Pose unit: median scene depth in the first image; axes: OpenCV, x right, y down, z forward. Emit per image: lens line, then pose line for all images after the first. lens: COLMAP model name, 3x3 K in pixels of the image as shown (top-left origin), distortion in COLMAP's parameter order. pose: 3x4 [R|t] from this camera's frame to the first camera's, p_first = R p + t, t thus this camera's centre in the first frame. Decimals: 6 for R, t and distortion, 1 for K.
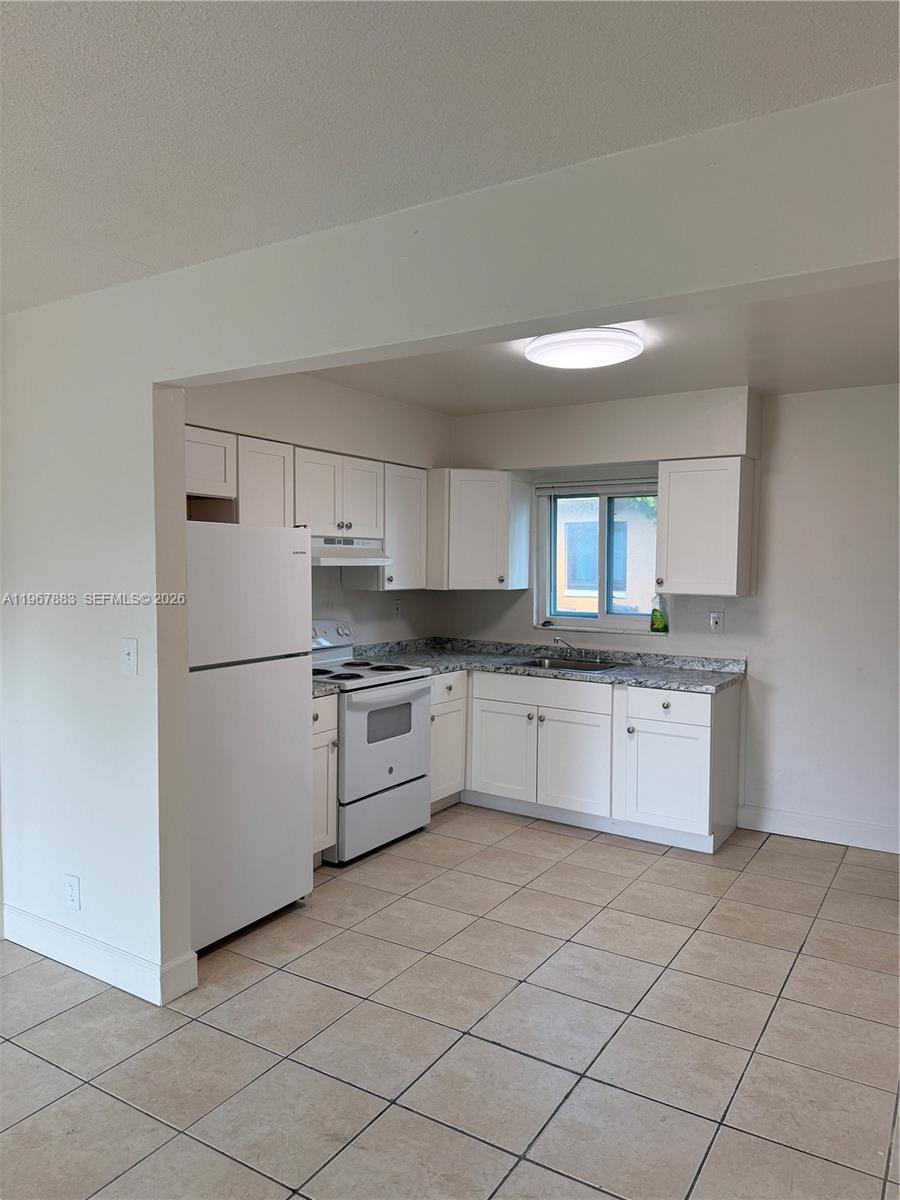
lens RADIAL K [[853.9, 0, 450.0], [0, 853.9, 600.0], [0, 0, 1]] dist [0.006333, -0.002297]
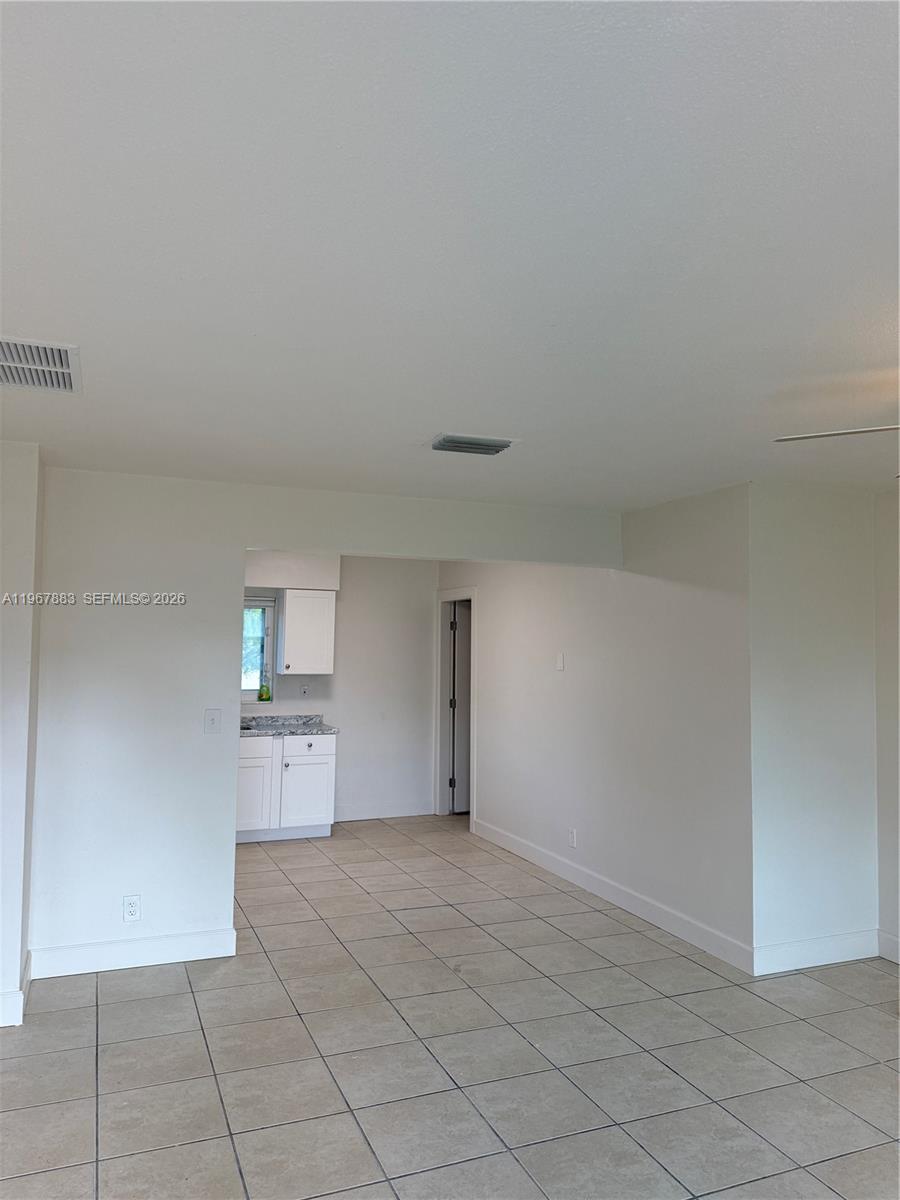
lens RADIAL K [[853.9, 0, 450.0], [0, 853.9, 600.0], [0, 0, 1]] dist [0.006333, -0.002297]
pose [[0.579001, 0.041095, 0.814291, -0.870774], [0.041926, 0.995907, -0.080073, -0.005875], [-0.814248, 0.080502, 0.574908, -0.136506]]
